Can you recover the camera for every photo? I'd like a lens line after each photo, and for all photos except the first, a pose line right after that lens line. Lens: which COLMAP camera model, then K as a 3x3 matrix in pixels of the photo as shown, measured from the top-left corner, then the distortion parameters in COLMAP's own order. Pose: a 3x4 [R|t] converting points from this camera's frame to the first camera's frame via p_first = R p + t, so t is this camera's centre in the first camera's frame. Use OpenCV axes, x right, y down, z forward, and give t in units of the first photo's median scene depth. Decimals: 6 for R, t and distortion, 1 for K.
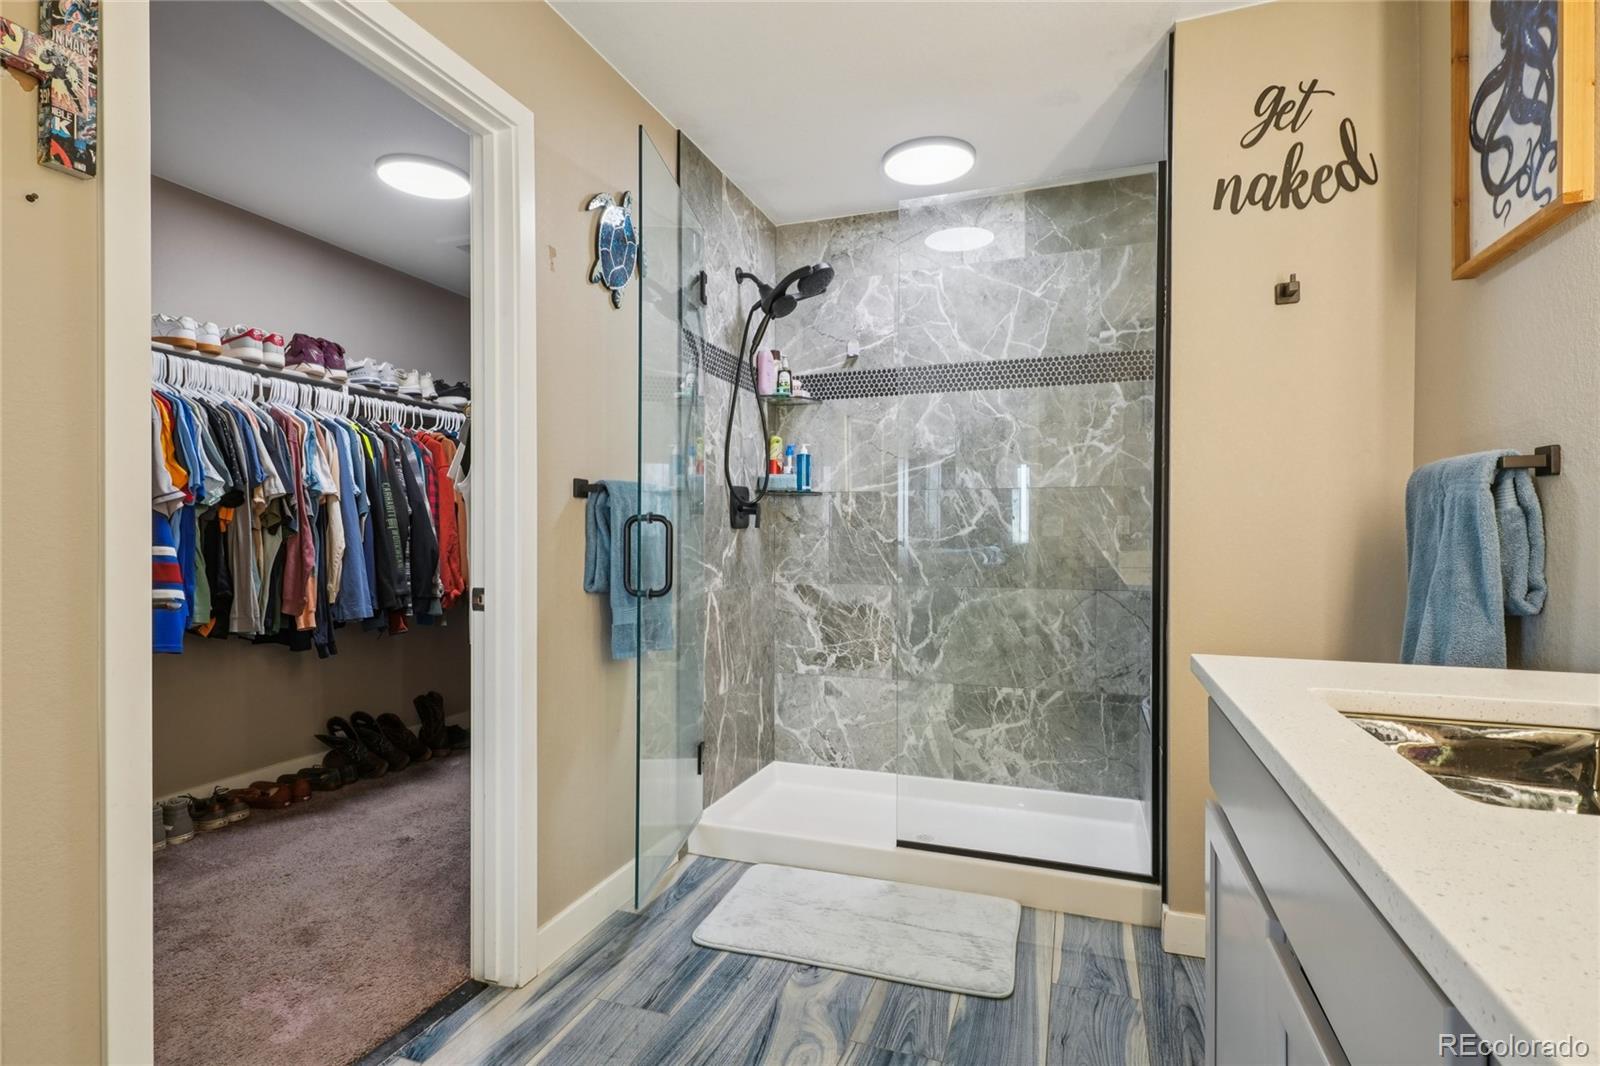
lens RADIAL K [[778.0, 0, 804.1], [0, 778.0, 545.0], [0, 0, 1]] dist [0.013965, -0.007032]
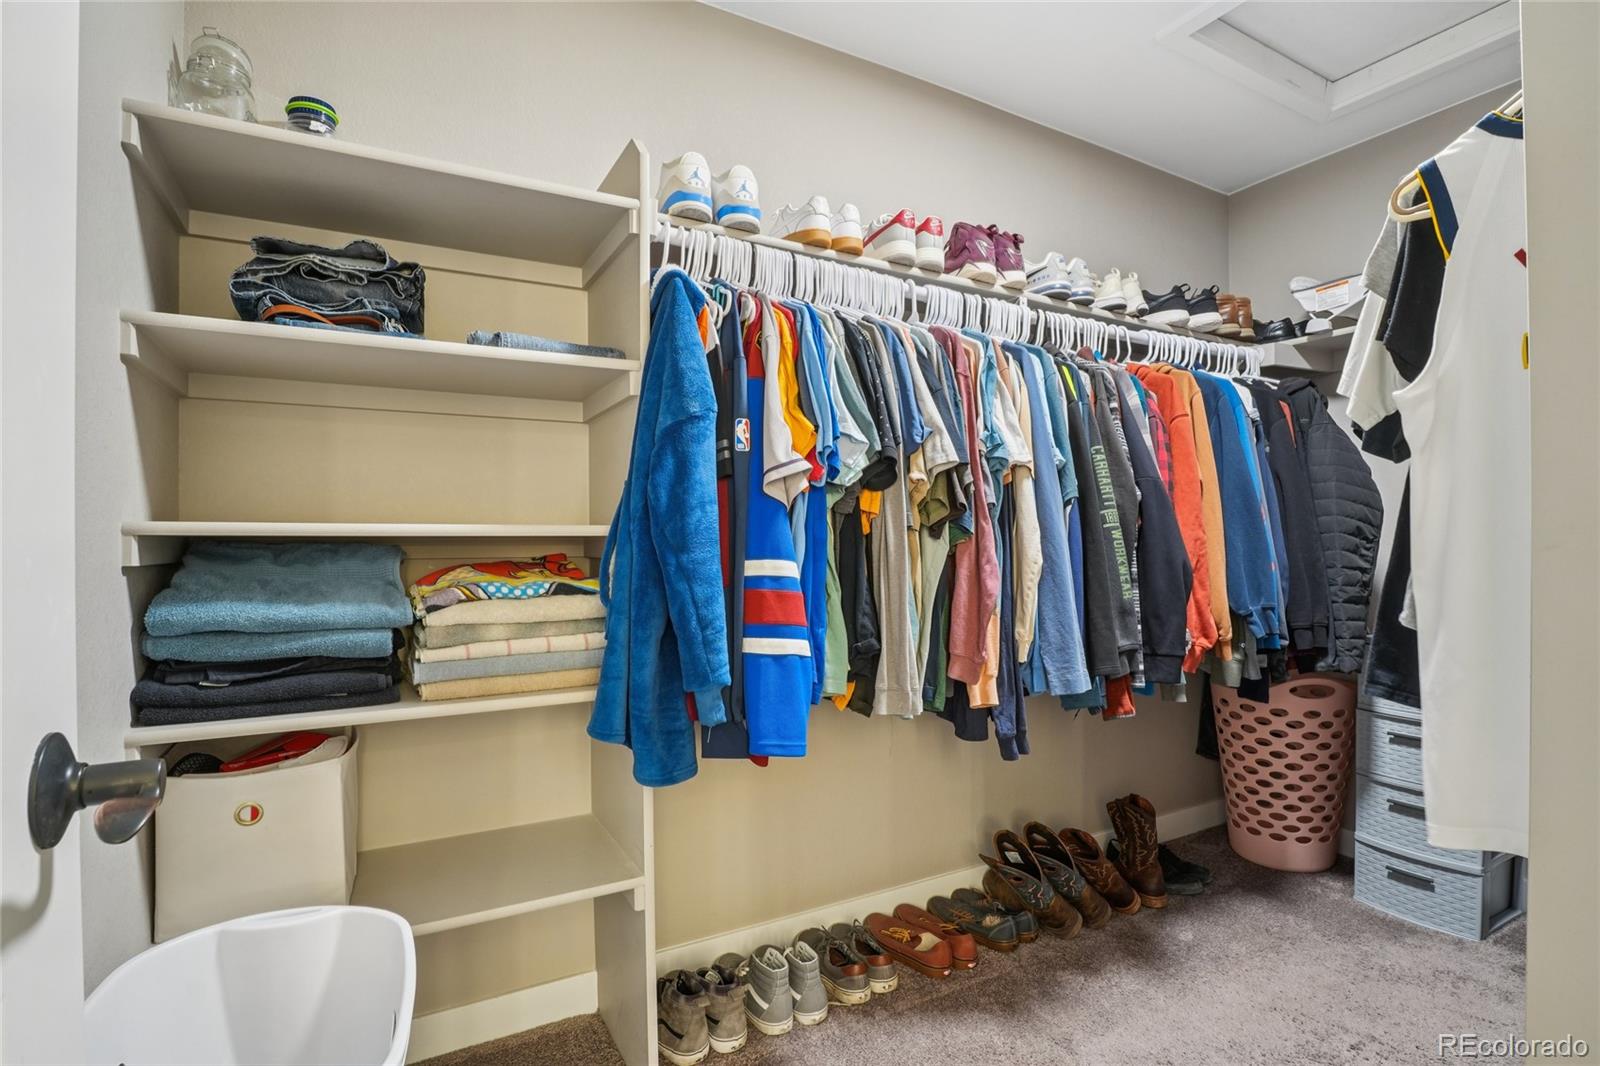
lens RADIAL K [[783.2, 0, 802.5], [0, 783.2, 535.0], [0, 0, 1]] dist [-0.044278, 0.010033]
pose [[0.755188, -0.011924, -0.655400, -0.292529], [-0.002786, 0.999767, -0.021399, -0.002522], [0.655503, 0.017986, 0.754979, 0.390930]]
